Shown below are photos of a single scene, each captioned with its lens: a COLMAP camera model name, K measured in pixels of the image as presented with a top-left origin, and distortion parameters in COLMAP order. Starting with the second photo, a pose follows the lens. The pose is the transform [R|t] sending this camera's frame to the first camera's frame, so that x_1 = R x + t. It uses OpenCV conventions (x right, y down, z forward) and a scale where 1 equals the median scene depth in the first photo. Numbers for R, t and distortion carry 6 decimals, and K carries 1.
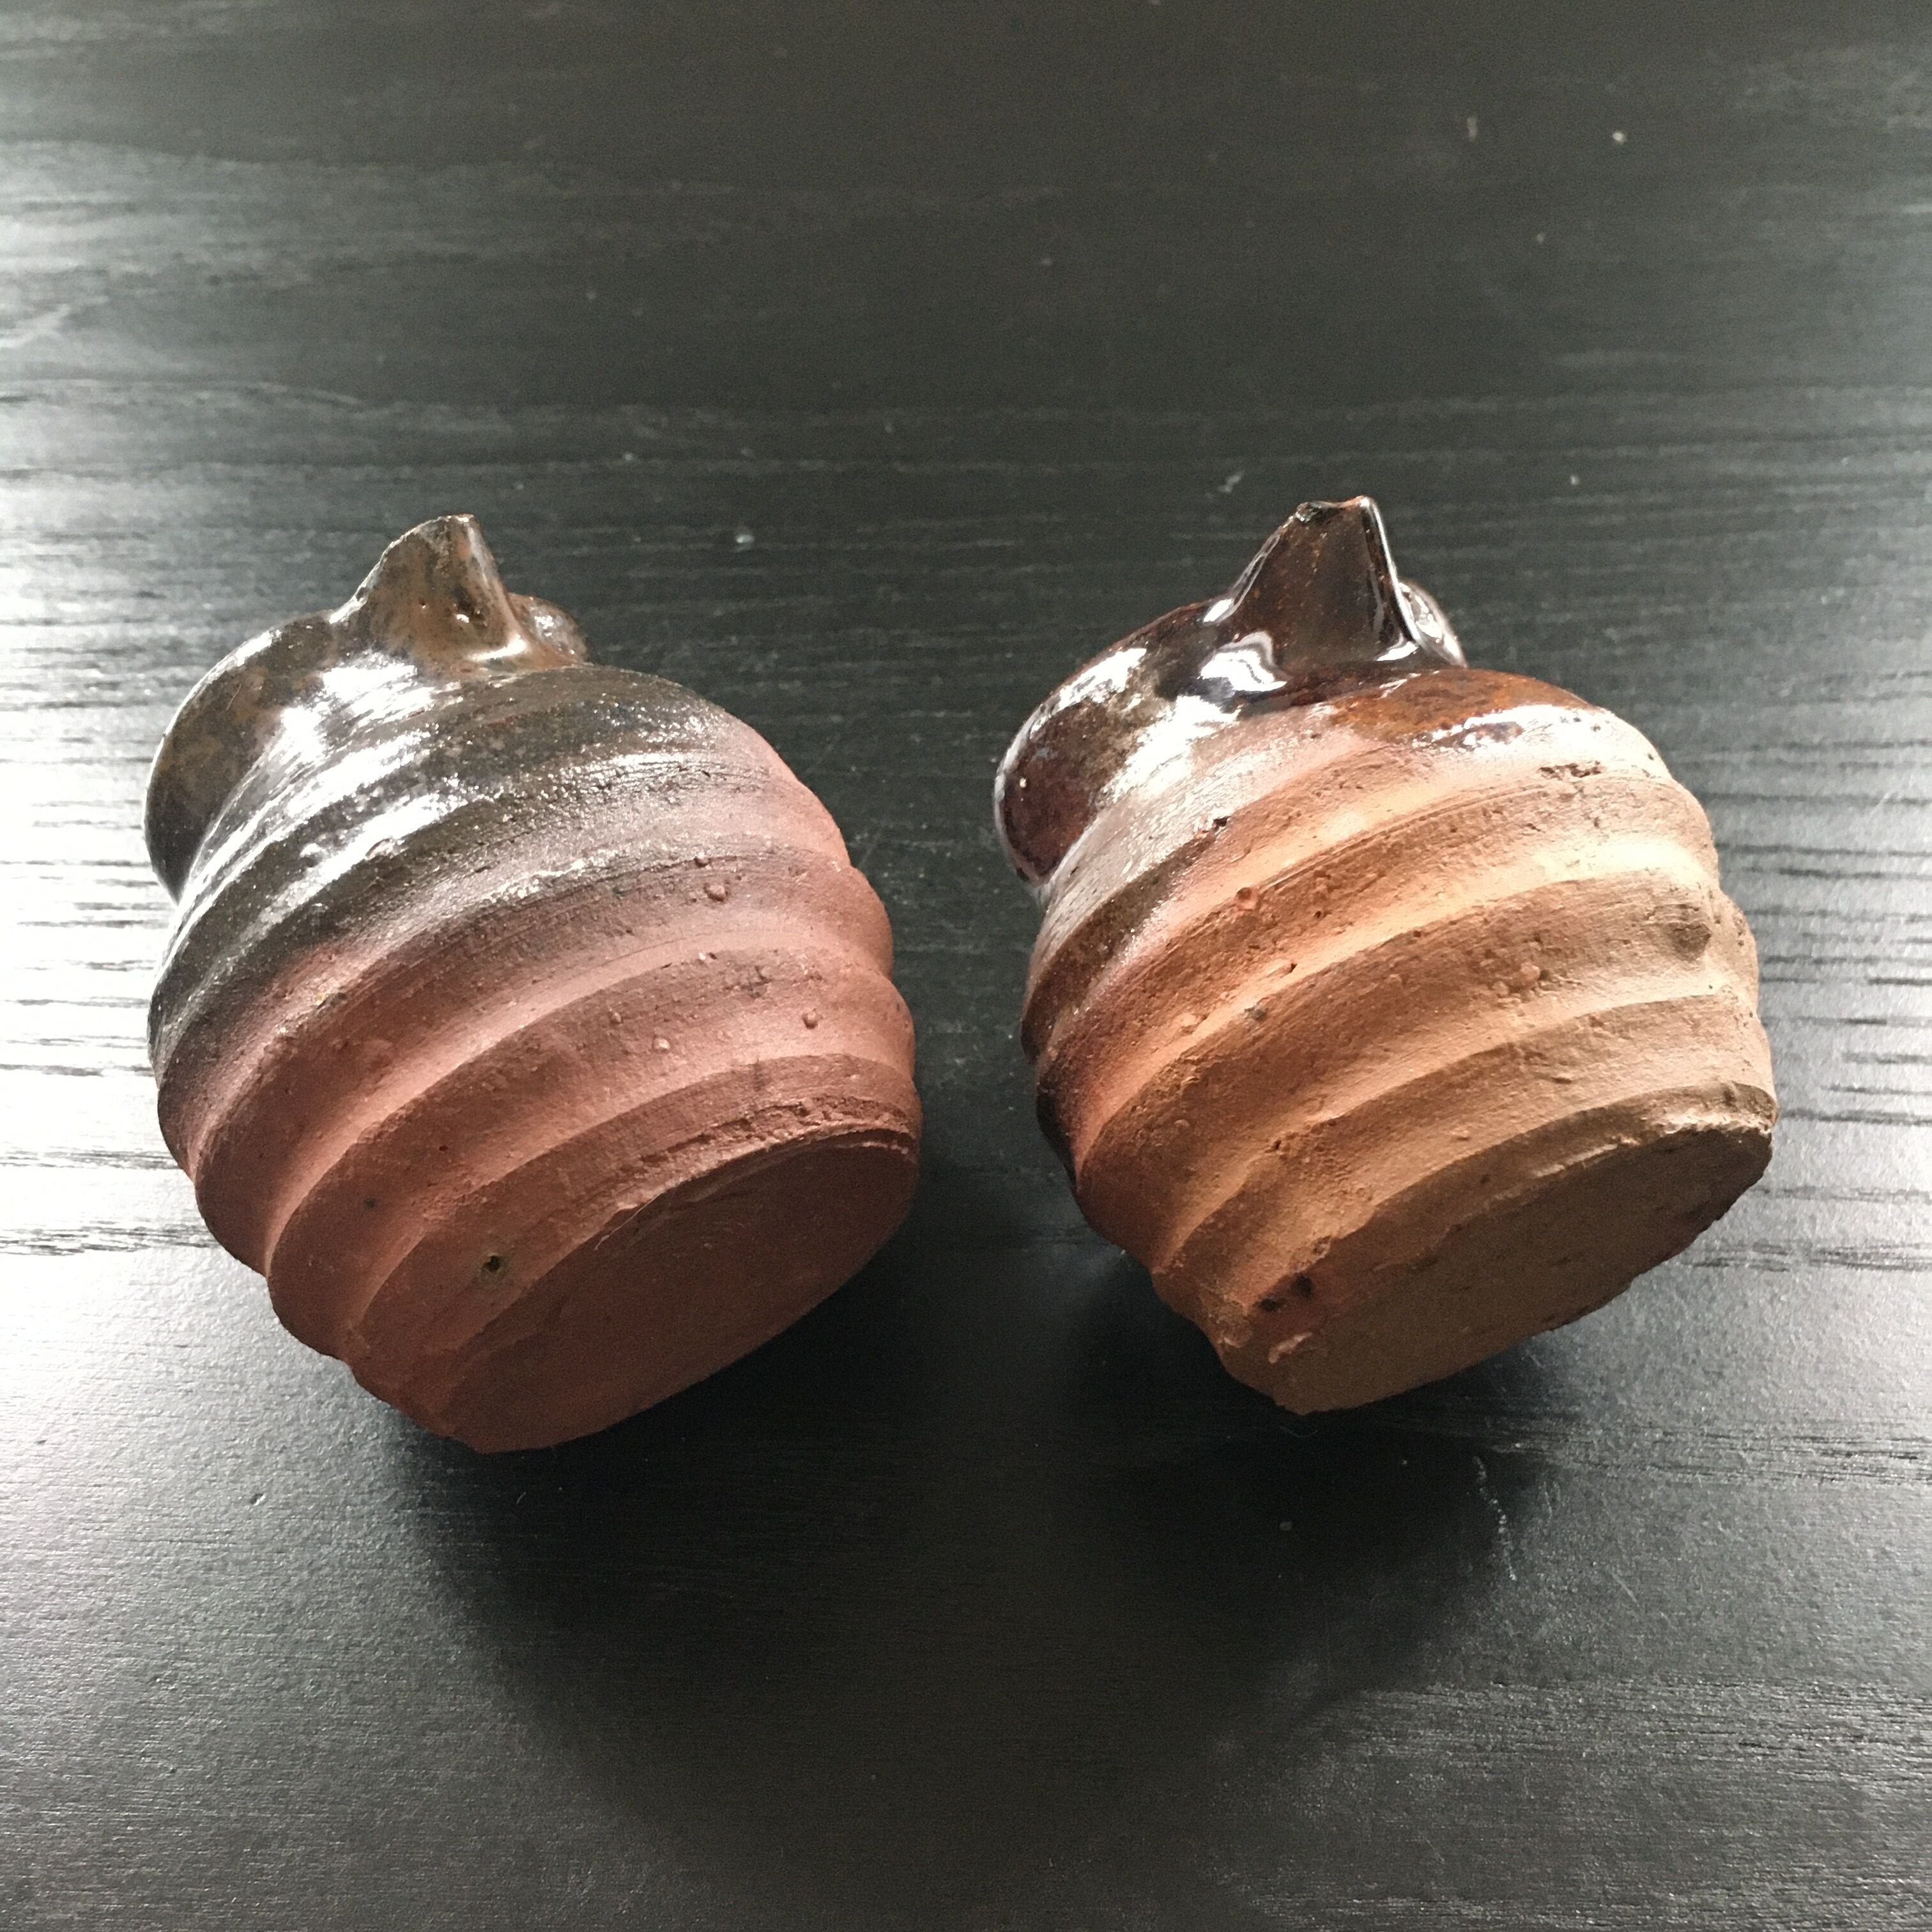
lens RADIAL K [[2227.2, 0, 968.7], [0, 2227.2, 962.2], [0, 0, 1]] dist [0.026827, 0.000000]
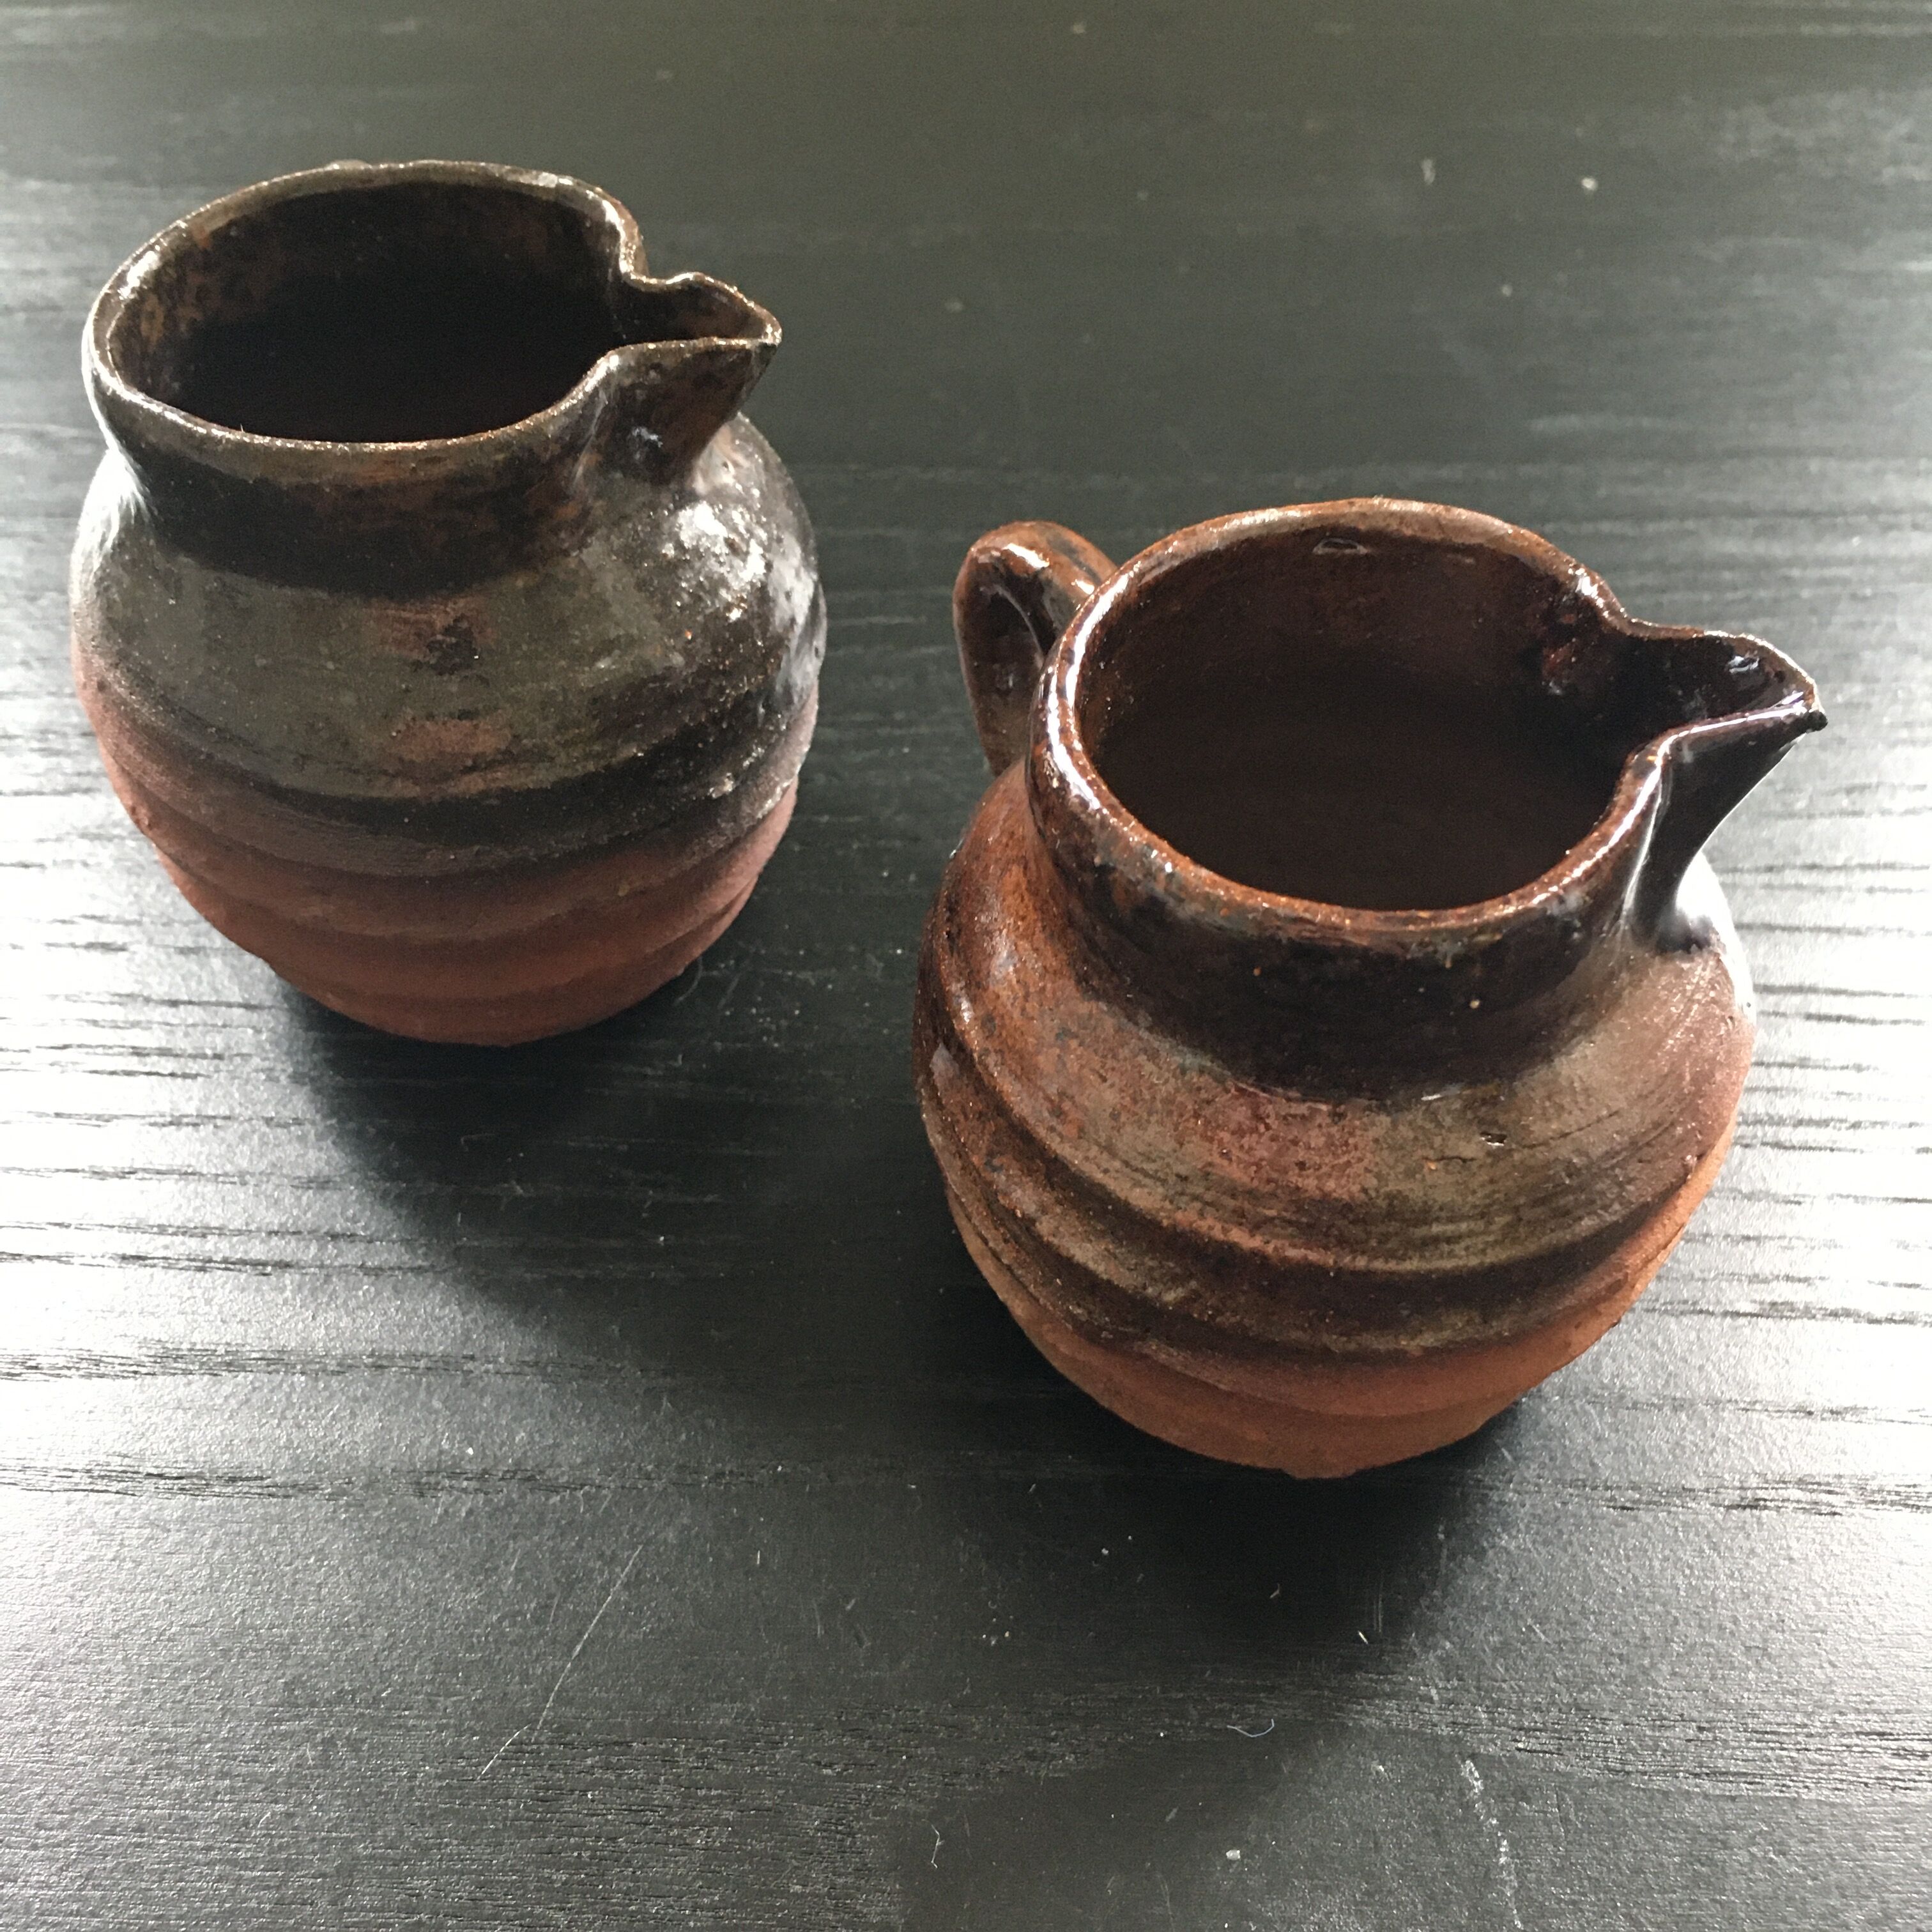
lens RADIAL K [[2227.2, 0, 963.2], [0, 2227.2, 980.6], [0, 0, 1]] dist [0.026827, 0.000000]
pose [[0.999417, 0.007677, 0.033267, 0.011762], [-0.006797, 0.999626, -0.026500, -0.024981], [-0.033458, 0.026258, 0.999095, 0.135516]]
